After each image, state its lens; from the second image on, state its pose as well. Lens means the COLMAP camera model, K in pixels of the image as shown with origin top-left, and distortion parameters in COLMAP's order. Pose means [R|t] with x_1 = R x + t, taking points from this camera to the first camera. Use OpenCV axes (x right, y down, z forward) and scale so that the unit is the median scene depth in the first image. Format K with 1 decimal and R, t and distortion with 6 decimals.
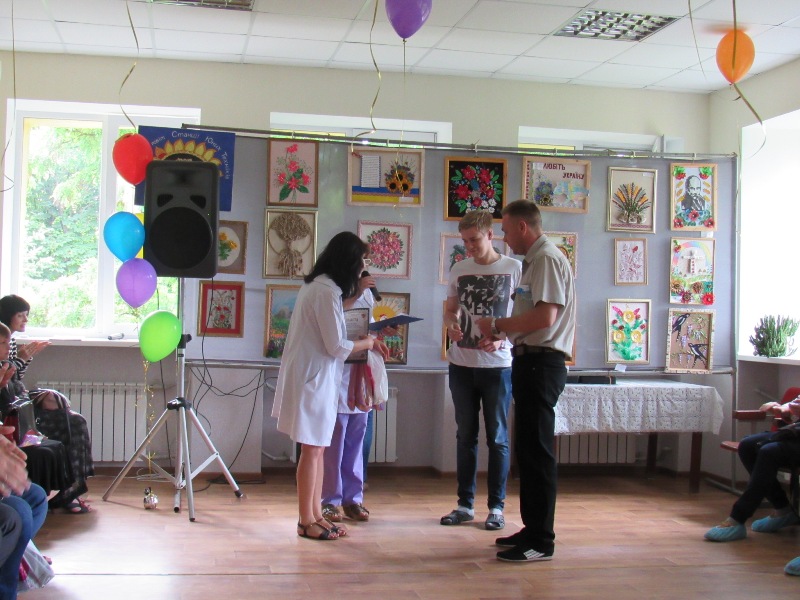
lens RADIAL K [[1123.3, 0, 404.7], [0, 1123.3, 293.0], [0, 0, 1]] dist [-0.061514, 0.000000]
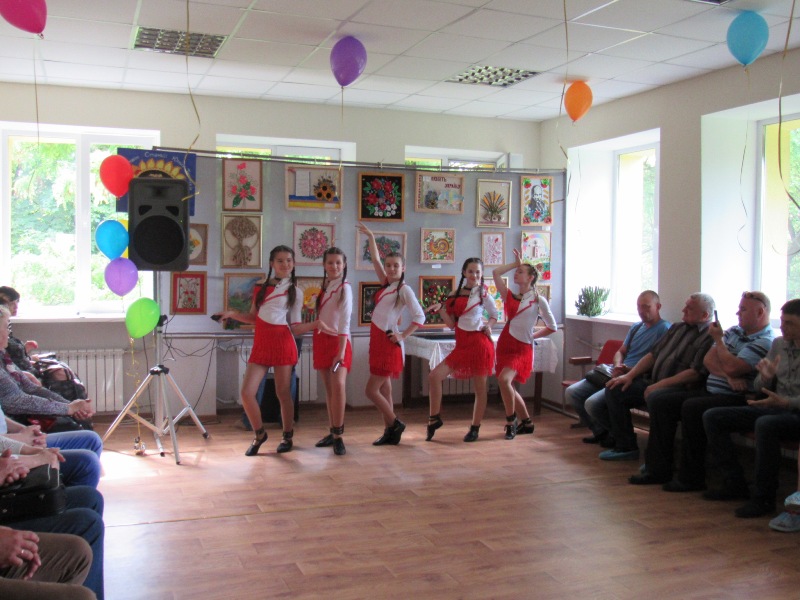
lens RADIAL K [[807.7, 0, 412.9], [0, 807.7, 298.7], [0, 0, 1]] dist [-0.031728, 0.000000]
pose [[0.984330, -0.022512, 0.174894, -0.071861], [0.011660, 0.997956, 0.062832, -0.033319], [-0.175951, -0.059808, 0.982580, 0.055229]]
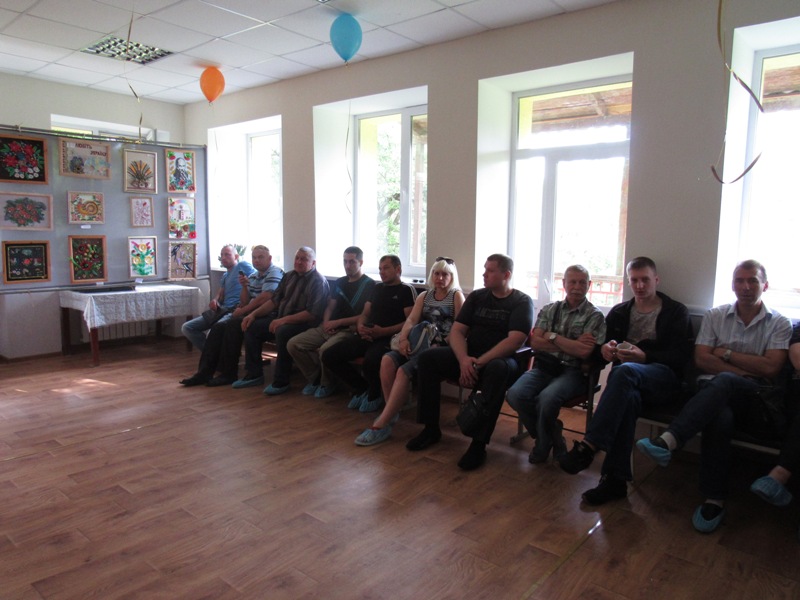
lens RADIAL K [[582.6, 0, 402.2], [0, 582.6, 298.5], [0, 0, 1]] dist [-0.011485, -0.005736]
pose [[0.789676, -0.082788, 0.607912, -0.014417], [-0.004323, 0.990079, 0.140448, -0.025842], [-0.613508, -0.113537, 0.781484, 0.144096]]
